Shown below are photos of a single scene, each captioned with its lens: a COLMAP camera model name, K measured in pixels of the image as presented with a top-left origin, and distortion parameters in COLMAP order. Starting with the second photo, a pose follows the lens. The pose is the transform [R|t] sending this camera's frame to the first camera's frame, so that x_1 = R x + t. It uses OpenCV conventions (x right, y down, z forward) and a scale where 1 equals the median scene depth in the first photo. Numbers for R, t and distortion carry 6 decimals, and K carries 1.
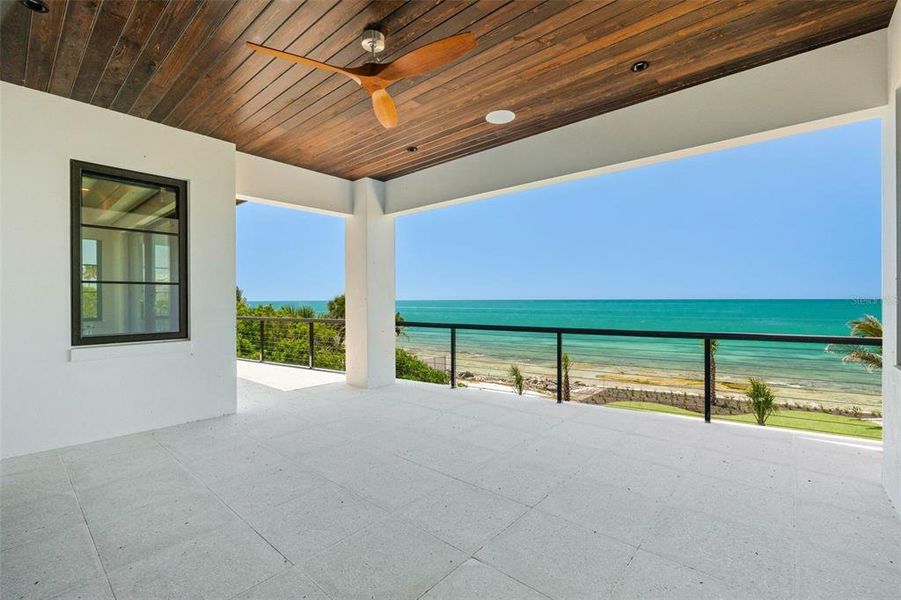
lens RADIAL K [[391.4, 0, 451.4], [0, 391.4, 301.1], [0, 0, 1]] dist [-0.001978, -0.000884]
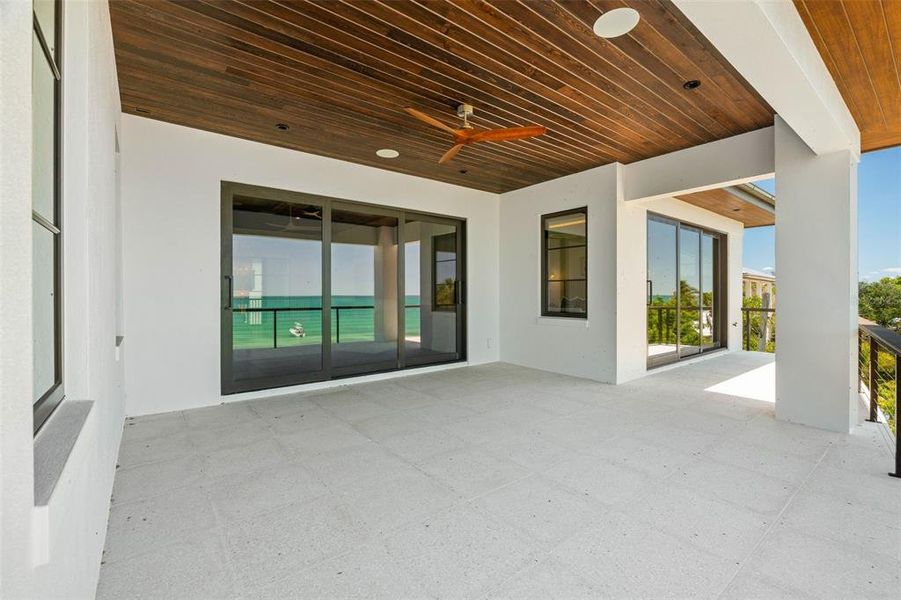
lens RADIAL K [[391.4, 0, 450.0], [0, 391.4, 295.2], [0, 0, 1]] dist [-0.001978, -0.000884]
pose [[-0.192521, 0.005496, -0.981277, 0.925719], [-0.007818, 0.999944, 0.007134, 0.005068], [0.981262, 0.009045, -0.192467, 0.923757]]
